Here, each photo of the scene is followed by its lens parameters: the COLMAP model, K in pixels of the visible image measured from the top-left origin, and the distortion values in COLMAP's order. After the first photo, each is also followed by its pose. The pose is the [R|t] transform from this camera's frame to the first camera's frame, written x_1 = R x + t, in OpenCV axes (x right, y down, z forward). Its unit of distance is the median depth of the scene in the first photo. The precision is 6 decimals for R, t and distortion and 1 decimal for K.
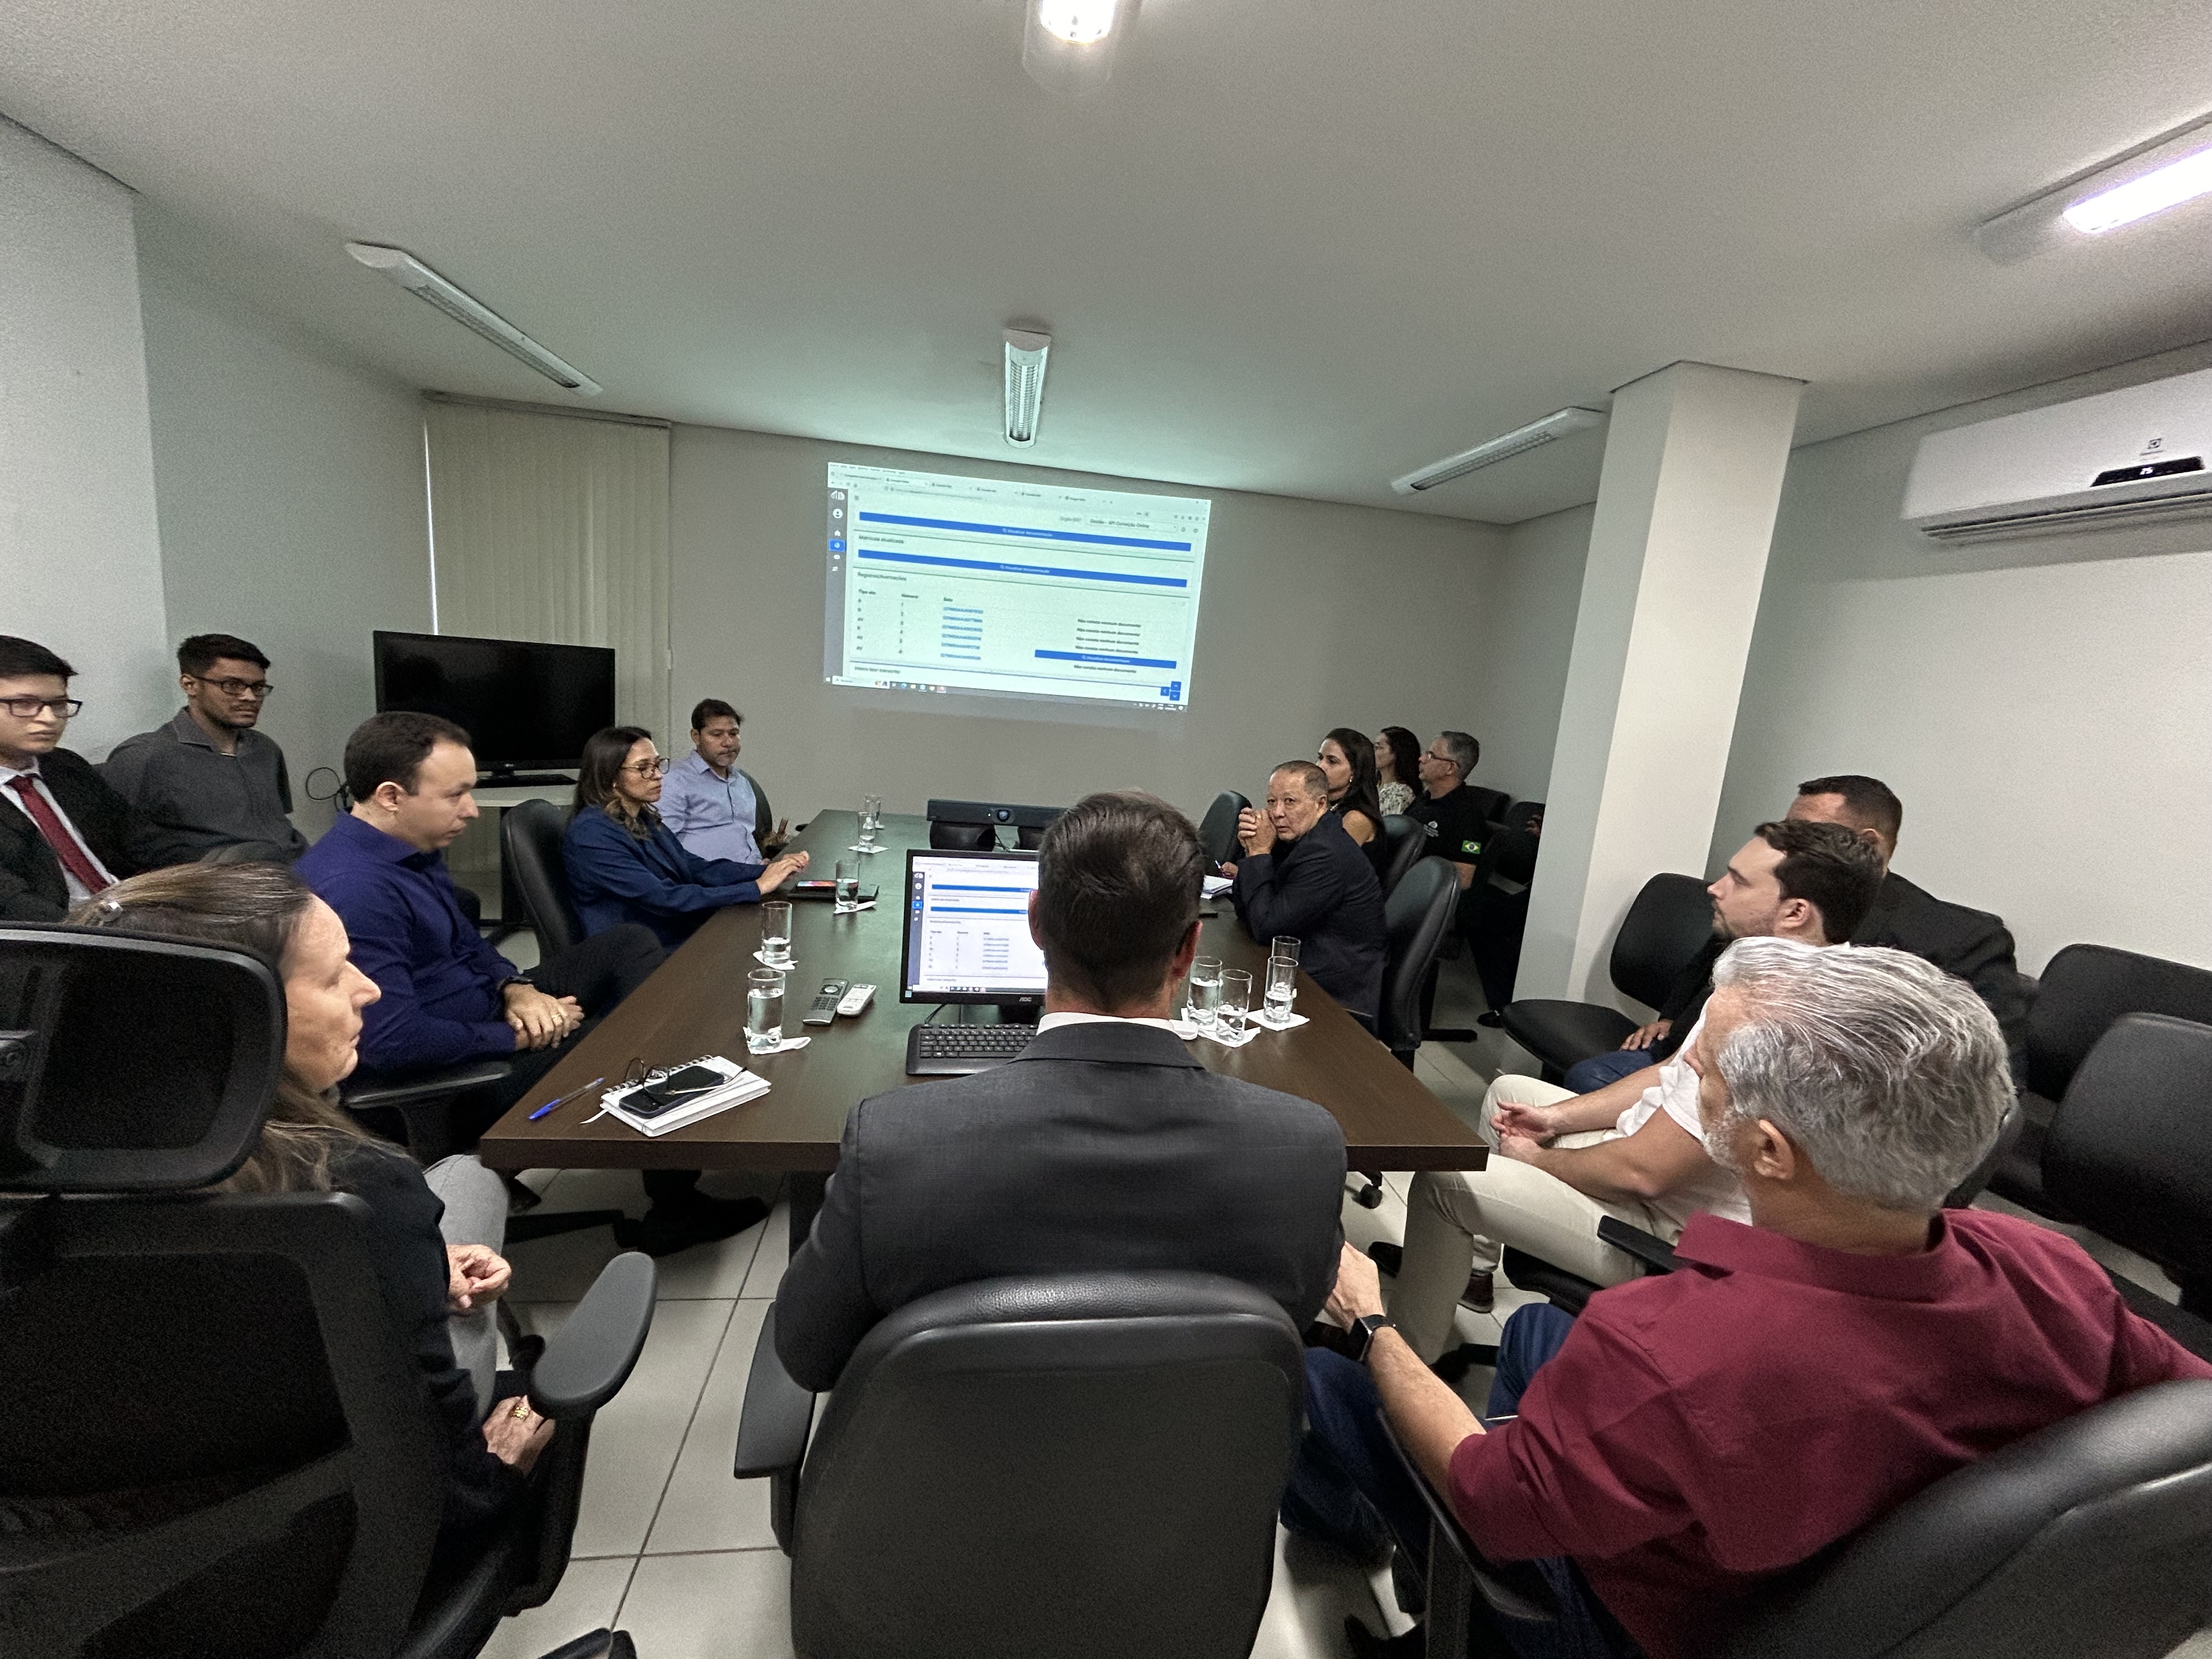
lens RADIAL K [[891.1, 0, 1100.2], [0, 891.1, 819.5], [0, 0, 1]] dist [0.002497, 0.000464]
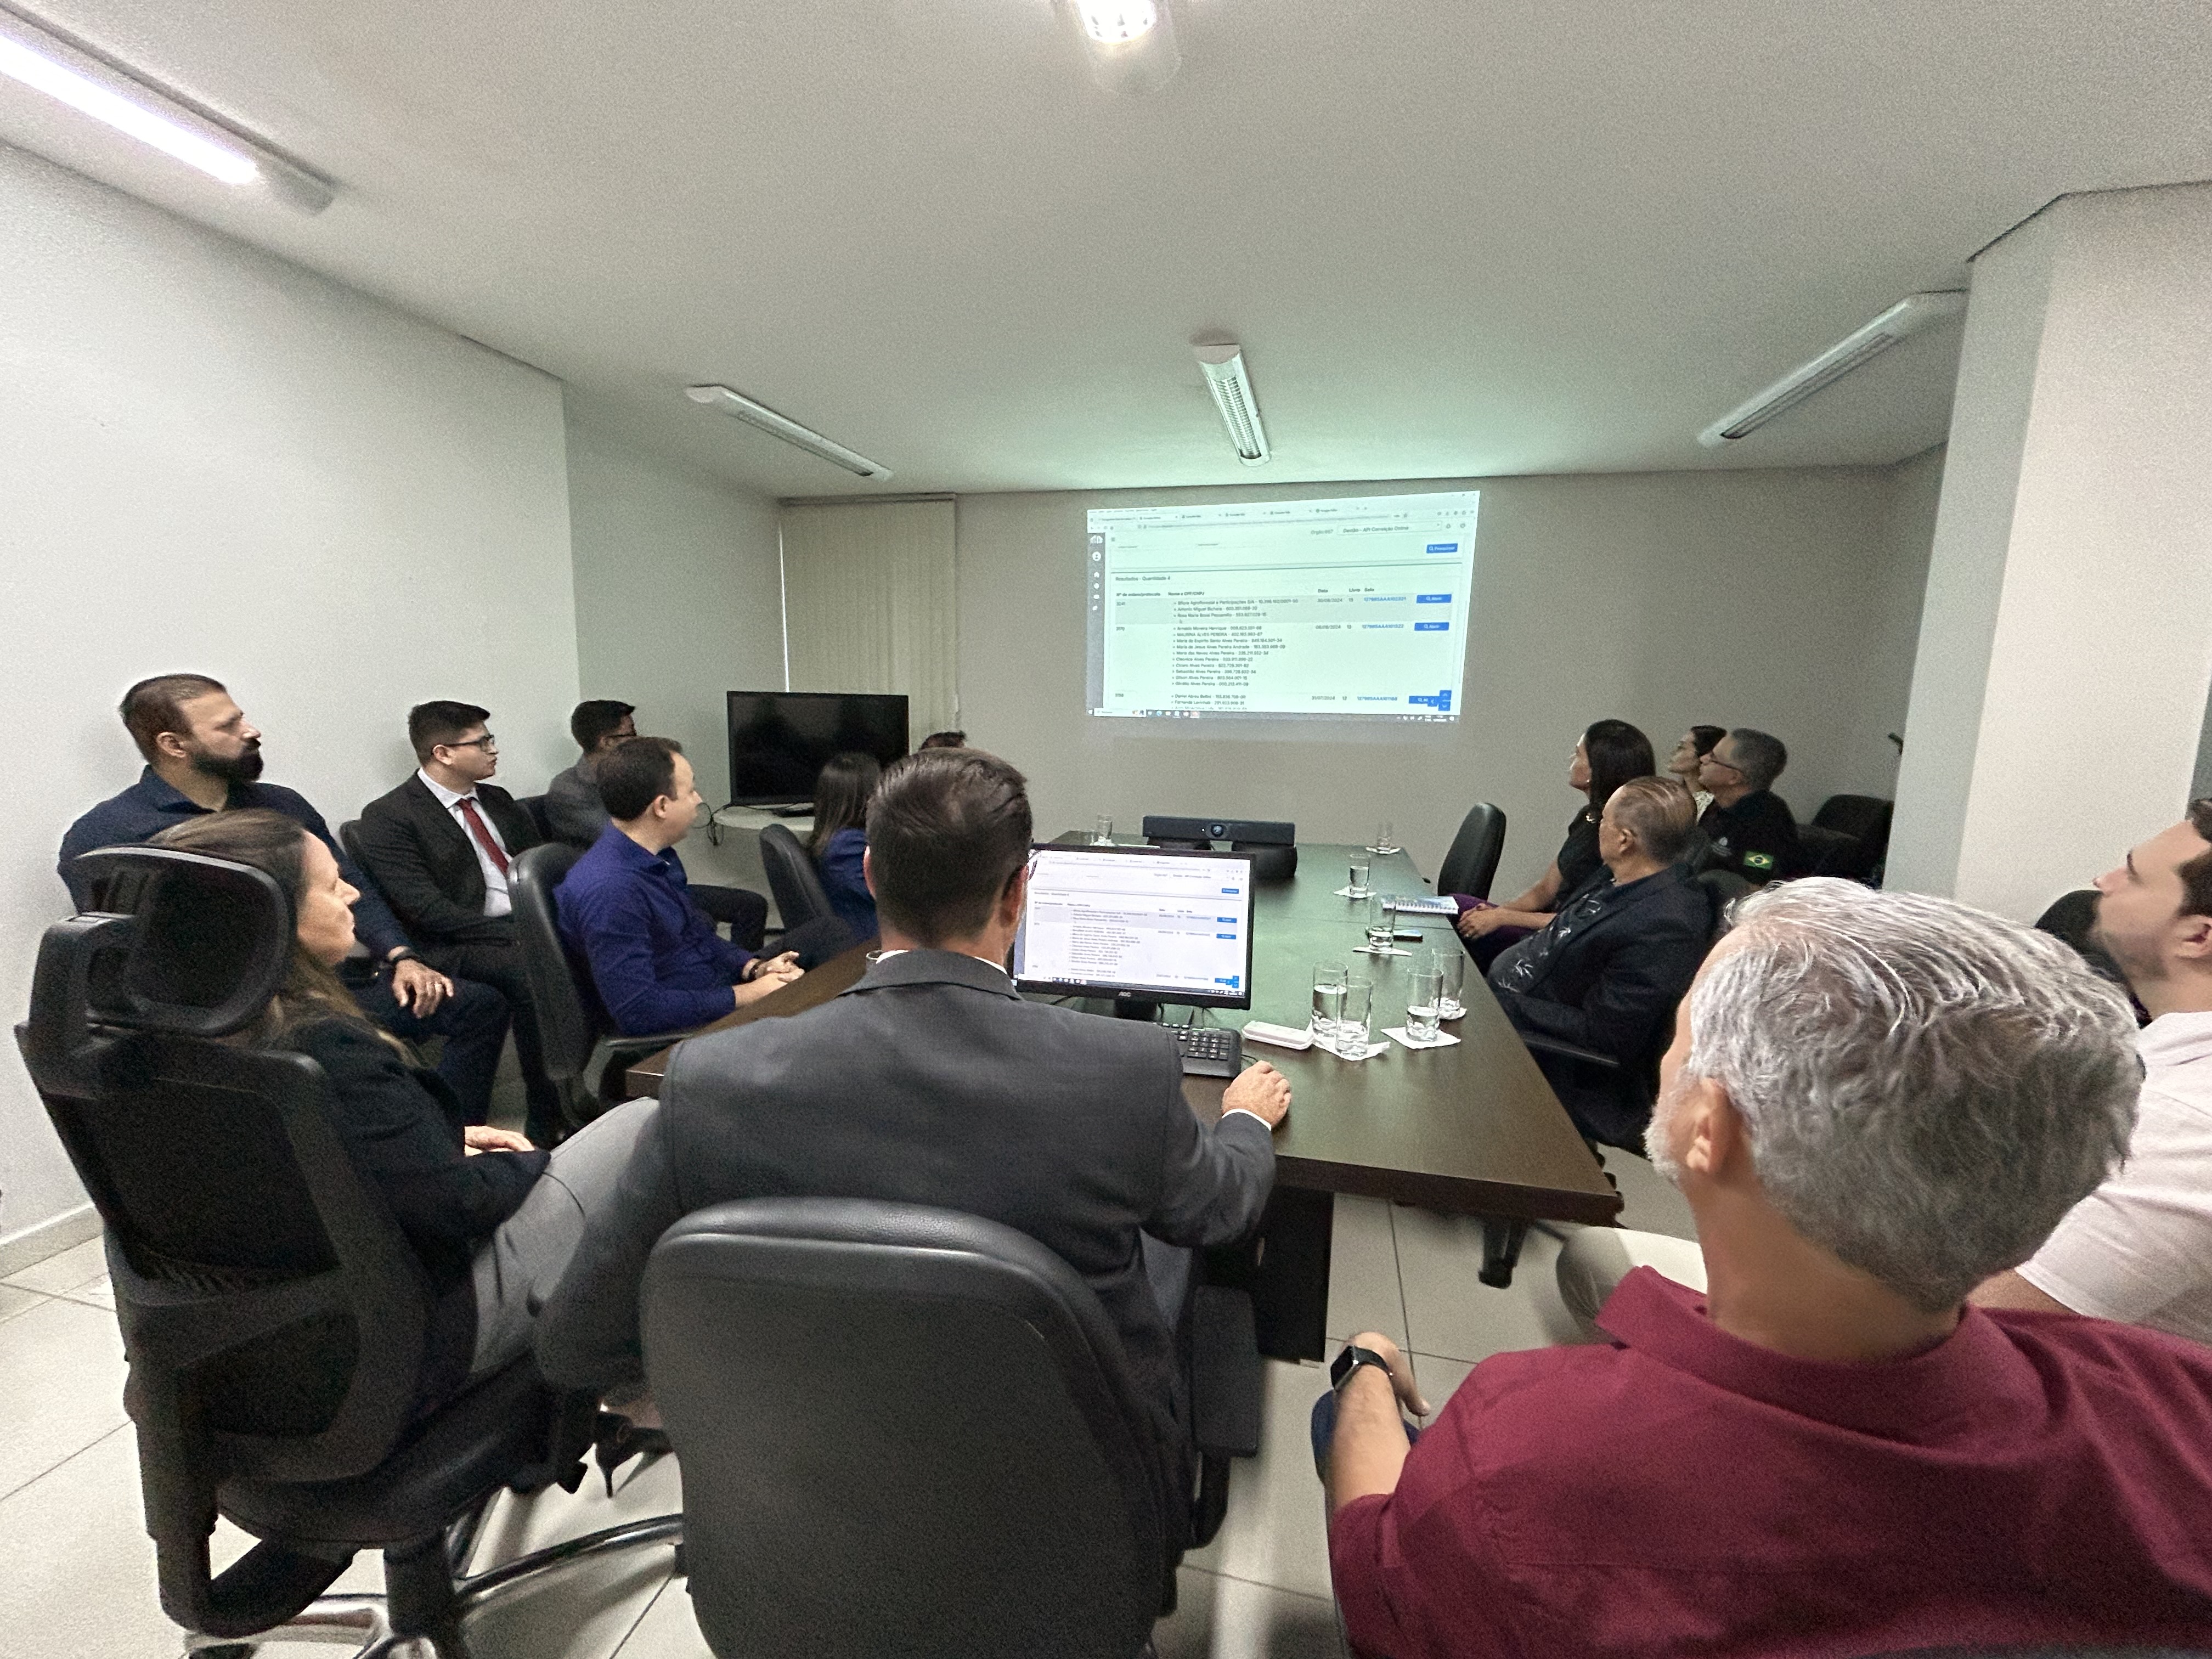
lens RADIAL K [[881.9, 0, 1106.0], [0, 881.9, 829.5], [0, 0, 1]] dist [0.002915, 0.000635]
pose [[0.934627, -0.015585, -0.355289, 0.132182], [0.005154, 0.999528, -0.030285, 0.025169], [0.355593, 0.026474, 0.934266, 0.036591]]
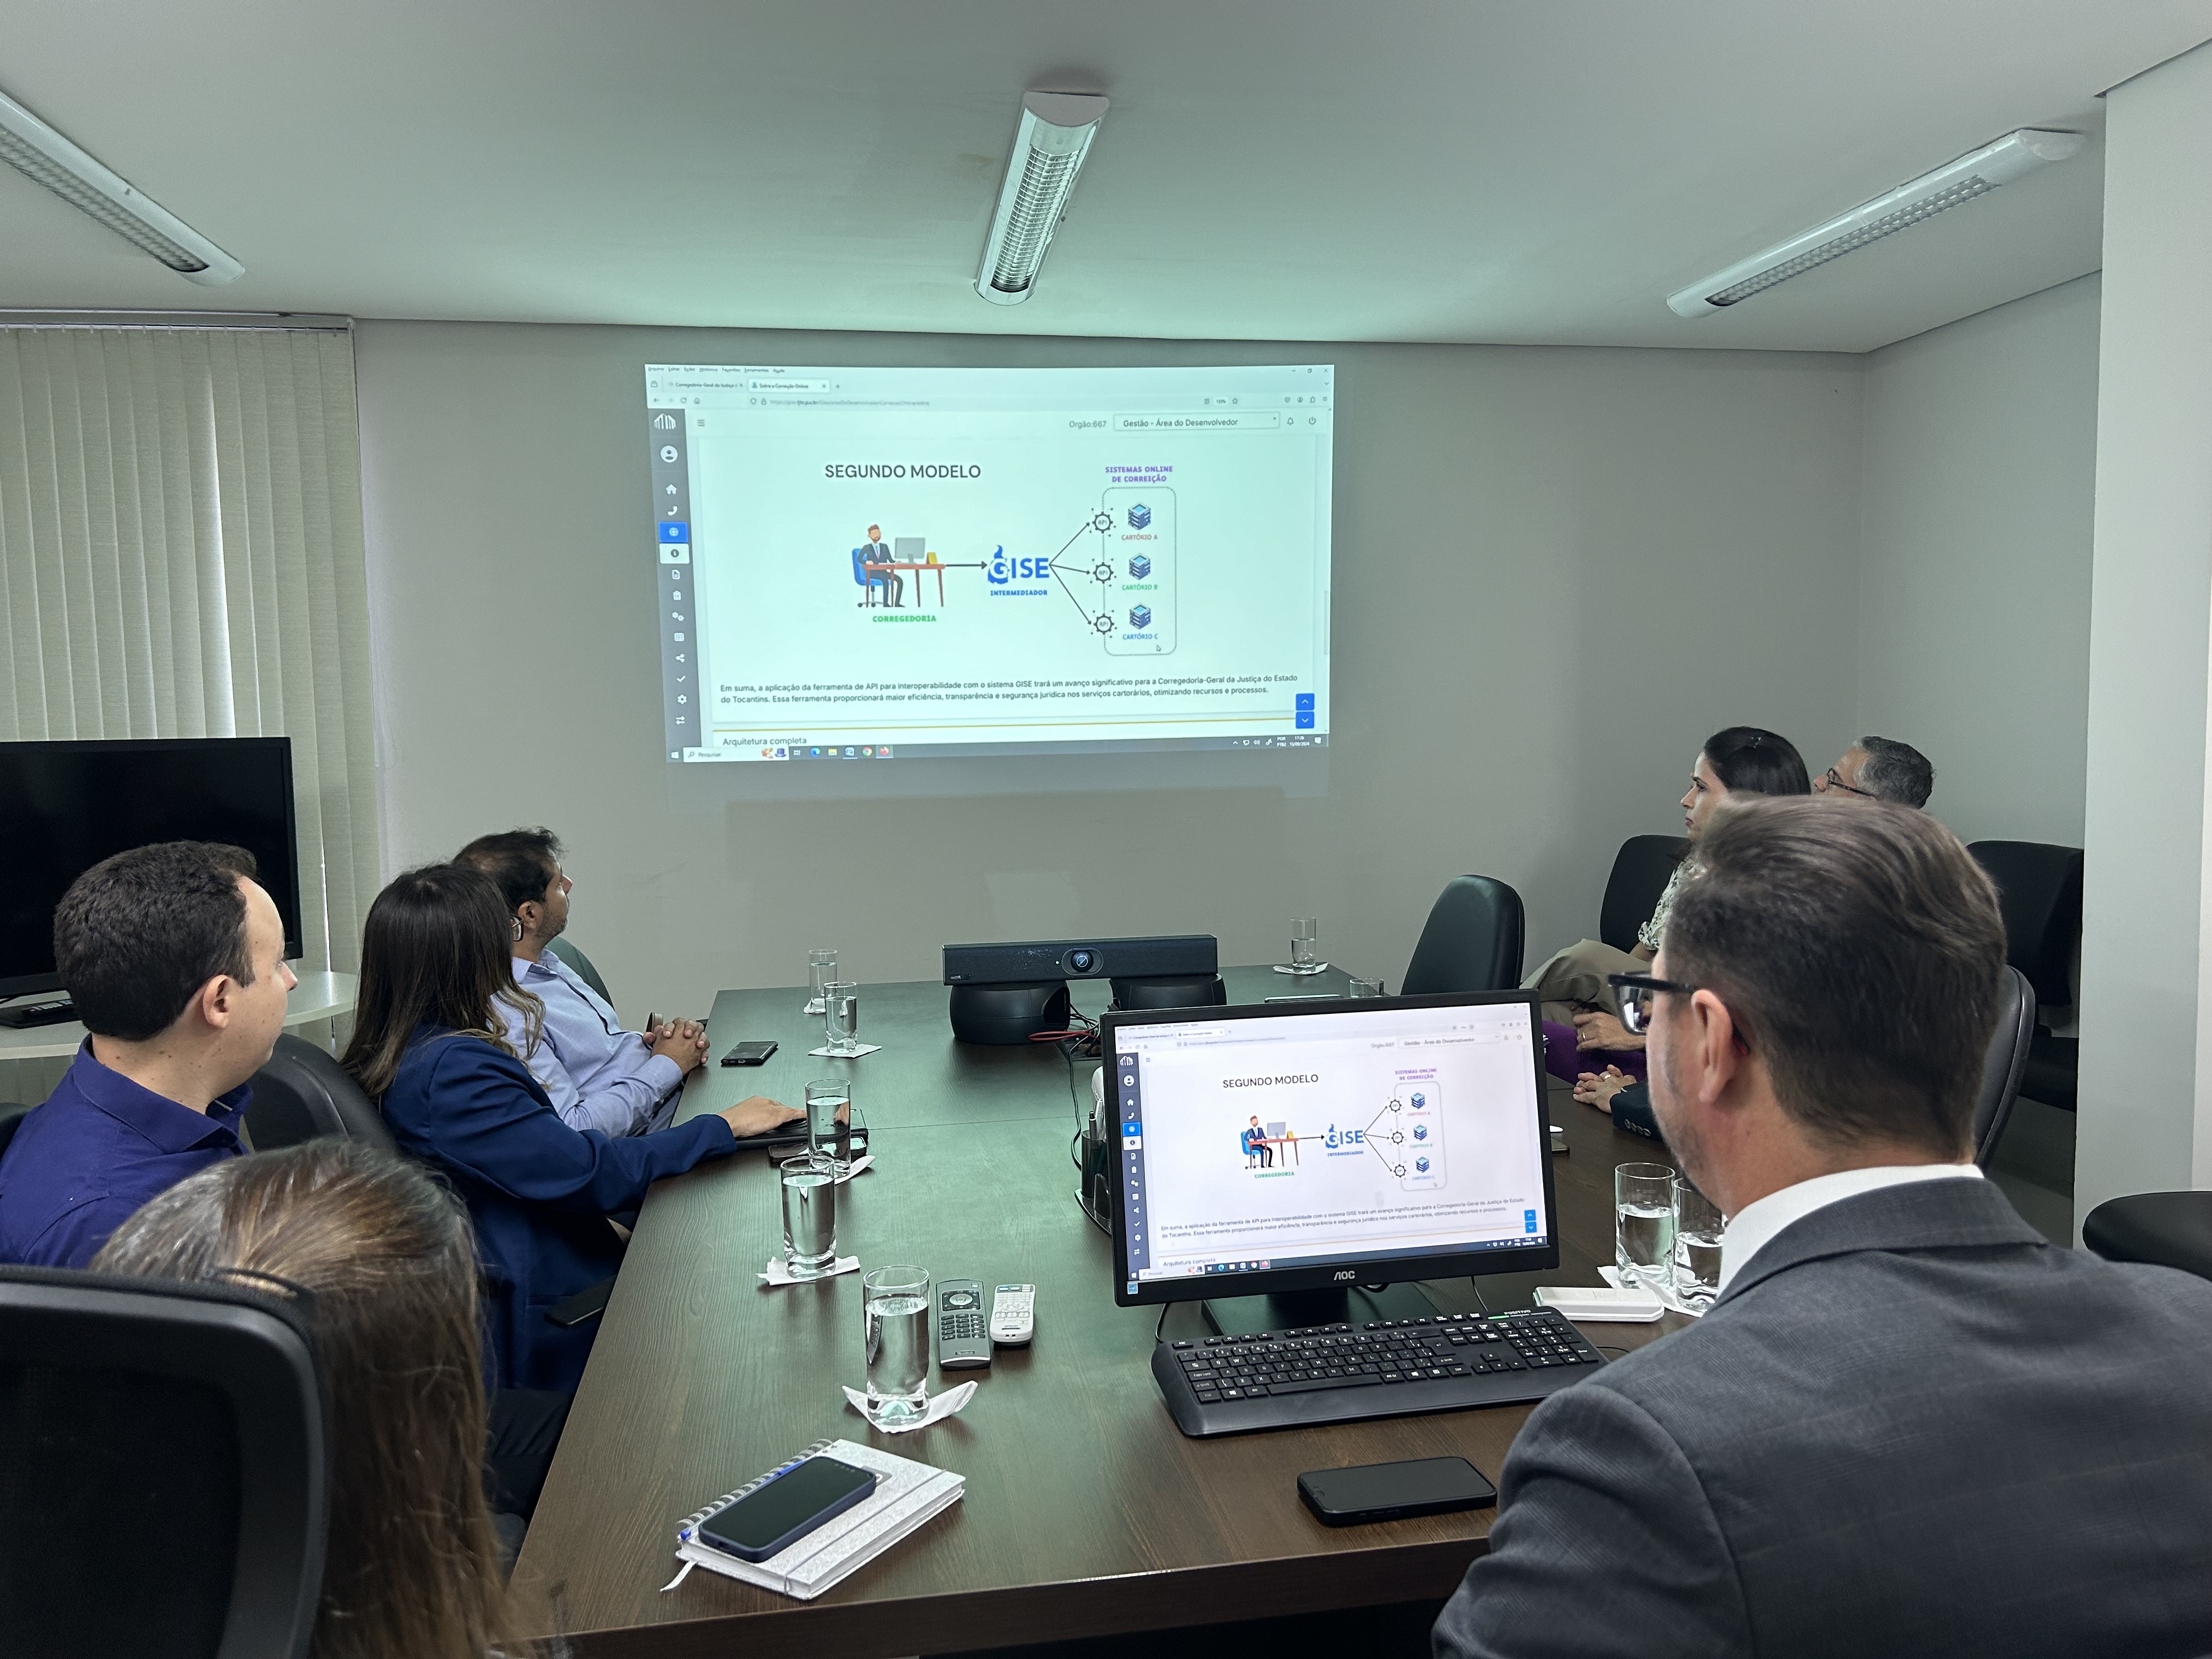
lens RADIAL K [[1642.0, 0, 1106.0], [0, 1642.0, 829.5], [0, 0, 1]] dist [0.103111, -0.129646]
pose [[0.994070, -0.105484, 0.026423, -0.118927], [0.107403, 0.990421, -0.086779, 0.004874], [-0.017016, 0.089102, 0.995877, -0.002322]]
